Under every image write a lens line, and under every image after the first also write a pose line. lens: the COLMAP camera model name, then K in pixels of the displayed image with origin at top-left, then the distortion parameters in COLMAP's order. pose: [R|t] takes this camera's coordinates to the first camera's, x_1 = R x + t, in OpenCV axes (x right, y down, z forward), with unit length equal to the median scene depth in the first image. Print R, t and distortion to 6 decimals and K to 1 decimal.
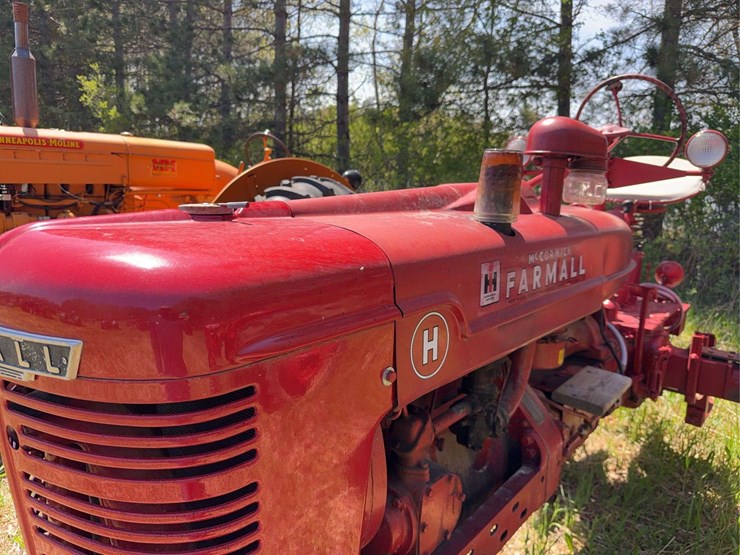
lens RADIAL K [[536.6, 0, 370.0], [0, 536.6, 277.5], [0, 0, 1]] dist [0.093181, -0.131121]
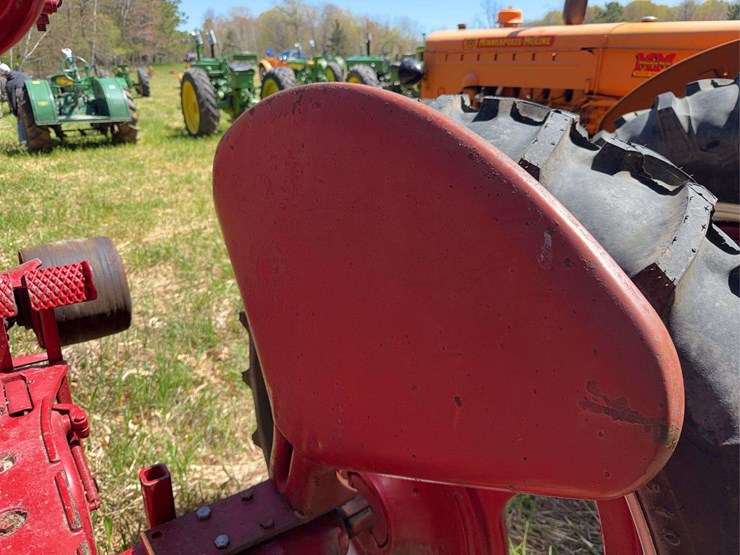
lens RADIAL K [[533.8, 0, 370.0], [0, 533.8, 277.5], [0, 0, 1]] dist [-0.011344, -0.005103]
pose [[-0.252503, 0.309764, -0.916672, 0.127019], [-0.203578, 0.909158, 0.363301, -0.043449], [0.945938, 0.278349, -0.166504, 0.280986]]
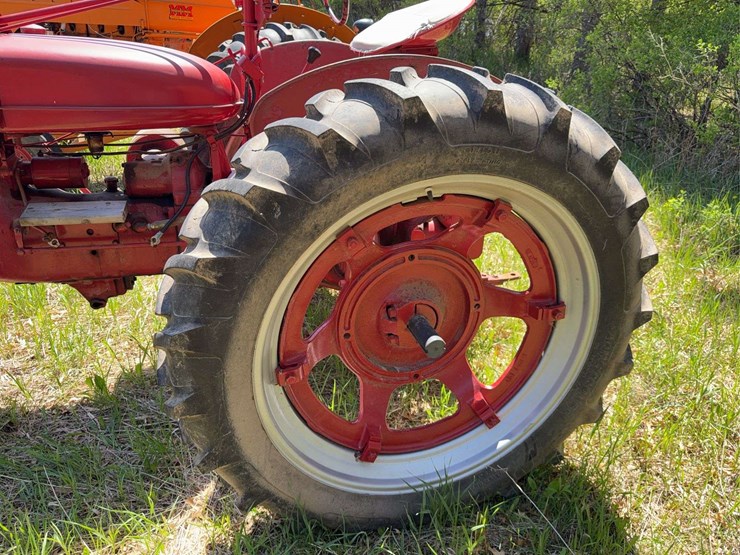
lens RADIAL K [[522.3, 0, 373.3], [0, 522.3, 279.9], [0, 0, 1]] dist [0.080406, -0.121537]
pose [[0.830853, 0.257341, -0.493415, 0.224643], [-0.133403, 0.952905, 0.272353, -0.006167], [0.540265, -0.160462, 0.826054, 0.061326]]
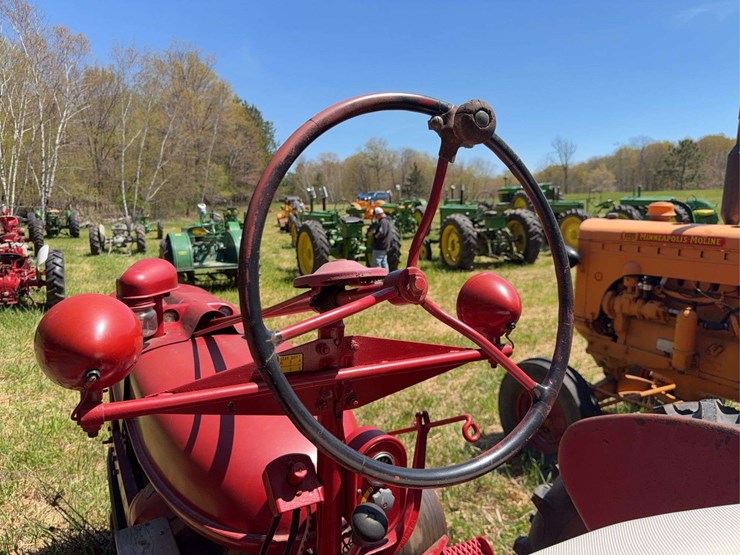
lens RADIAL K [[522.3, 0, 373.3], [0, 522.3, 279.9], [0, 0, 1]] dist [0.080406, -0.121537]
pose [[-0.372252, 0.095639, -0.923191, 0.154126], [-0.187688, 0.966370, 0.175792, -0.066131], [0.908956, 0.238710, -0.341783, 0.226289]]
